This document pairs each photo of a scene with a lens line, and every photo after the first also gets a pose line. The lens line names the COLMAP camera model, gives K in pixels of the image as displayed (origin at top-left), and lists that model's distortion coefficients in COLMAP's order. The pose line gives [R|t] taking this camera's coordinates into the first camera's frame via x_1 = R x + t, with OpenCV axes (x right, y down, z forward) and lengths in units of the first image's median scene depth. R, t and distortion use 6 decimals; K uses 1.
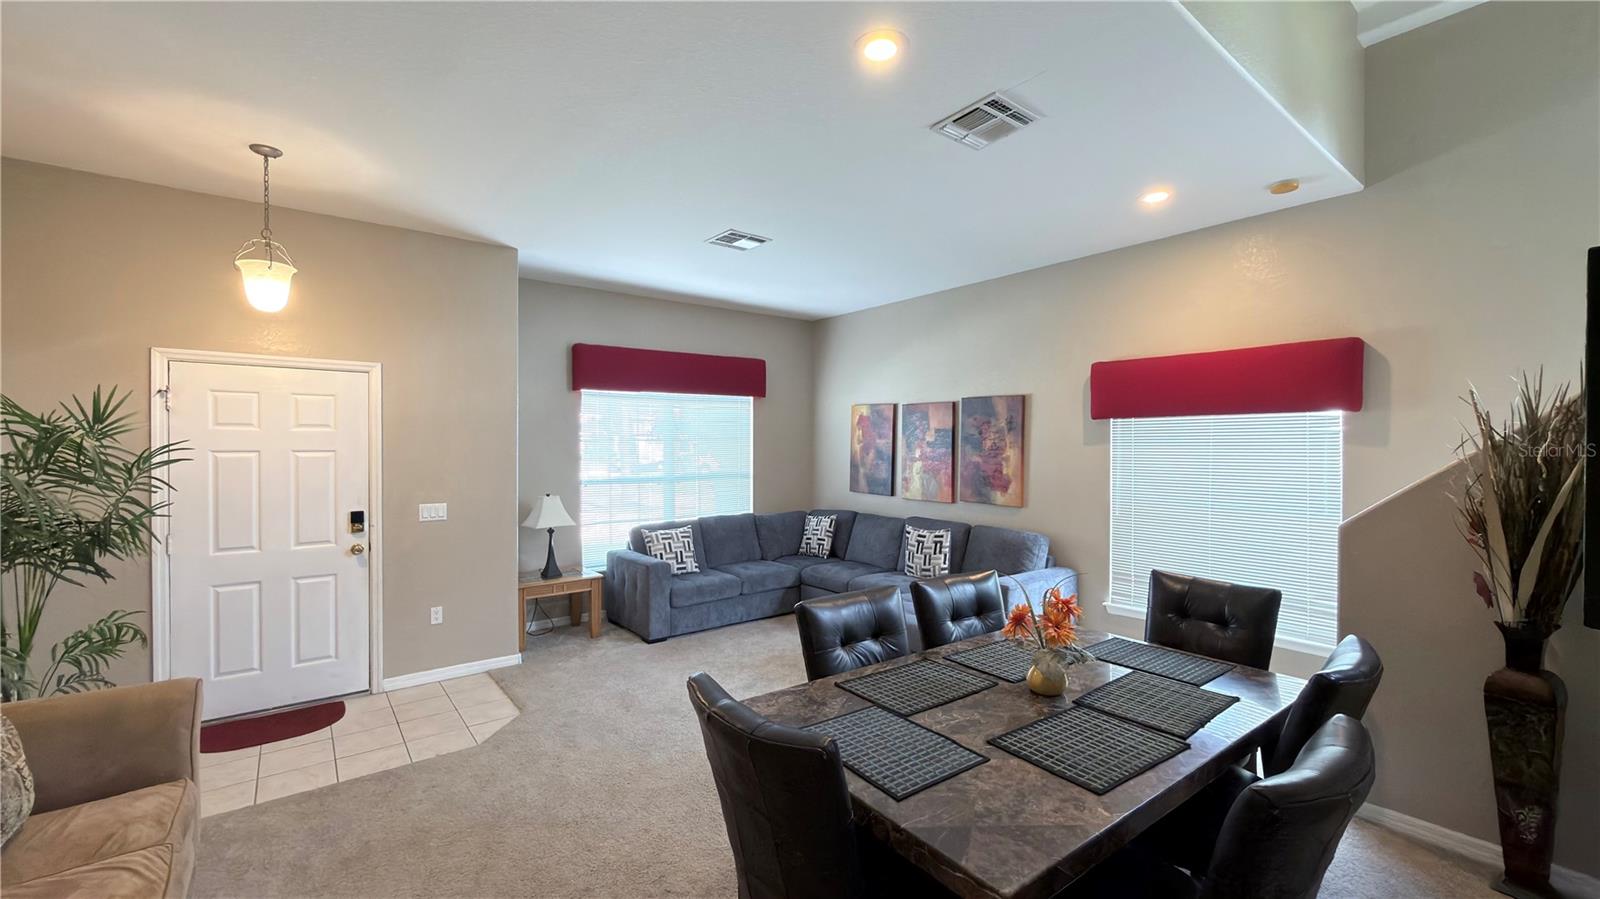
lens RADIAL K [[640.7, 0, 800.0], [0, 640.7, 449.5], [0, 0, 1]] dist [0.000861, -0.000668]
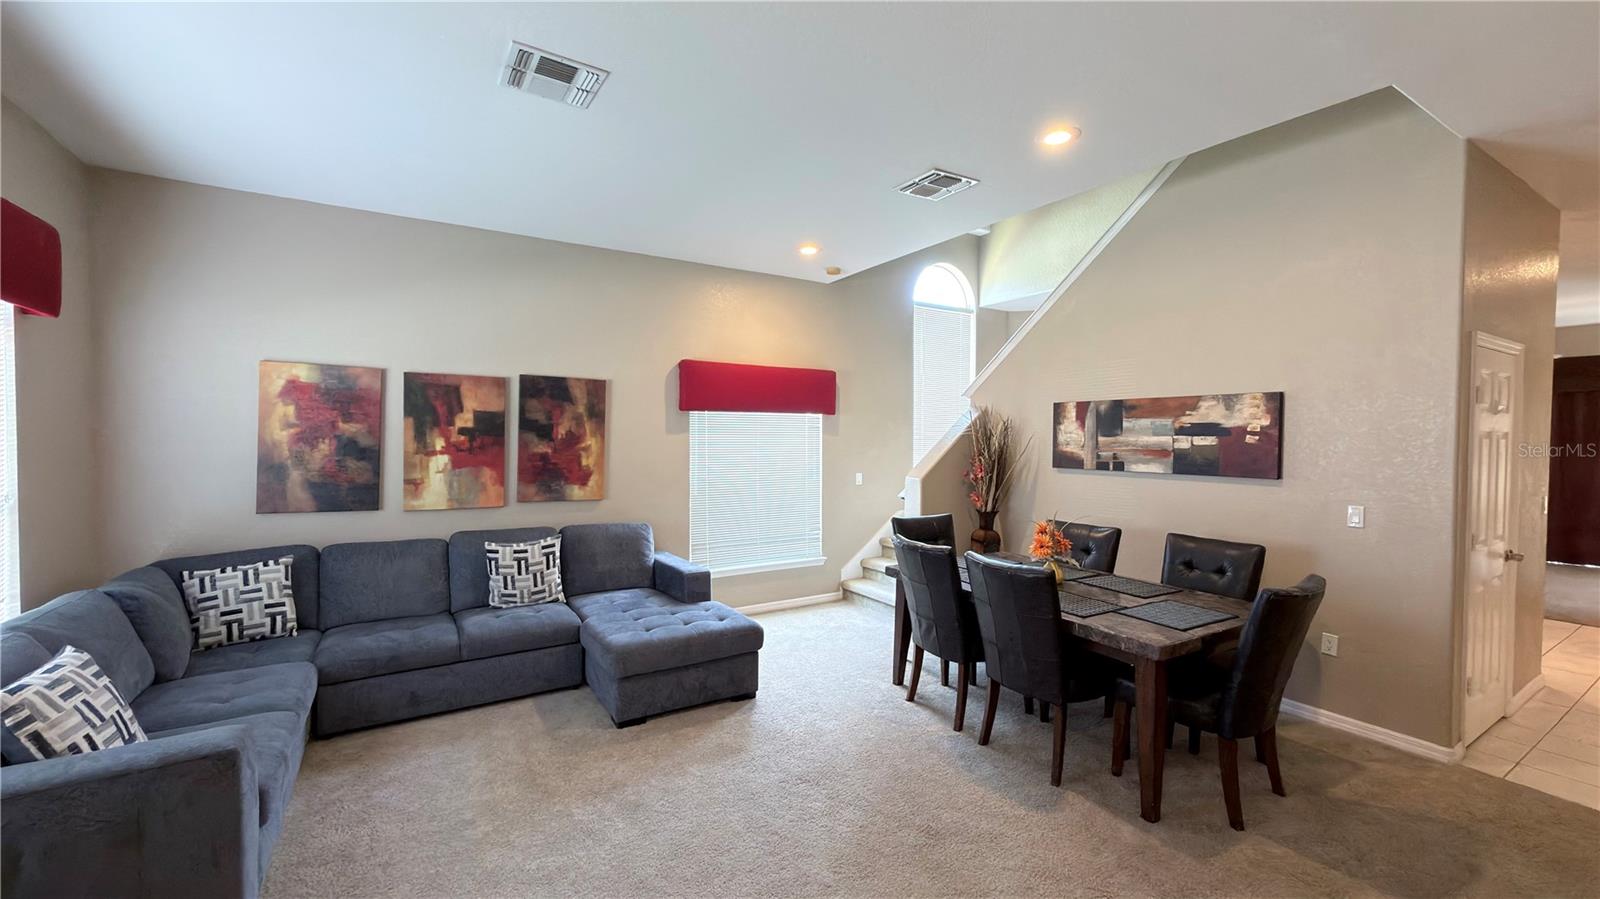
lens RADIAL K [[640.7, 0, 800.0], [0, 640.7, 449.5], [0, 0, 1]] dist [0.000861, -0.000668]
pose [[0.100995, -0.017546, 0.994732, -0.534195], [0.004518, 0.999842, 0.017178, 0.001871], [-0.994877, 0.002759, 0.101058, 0.591189]]
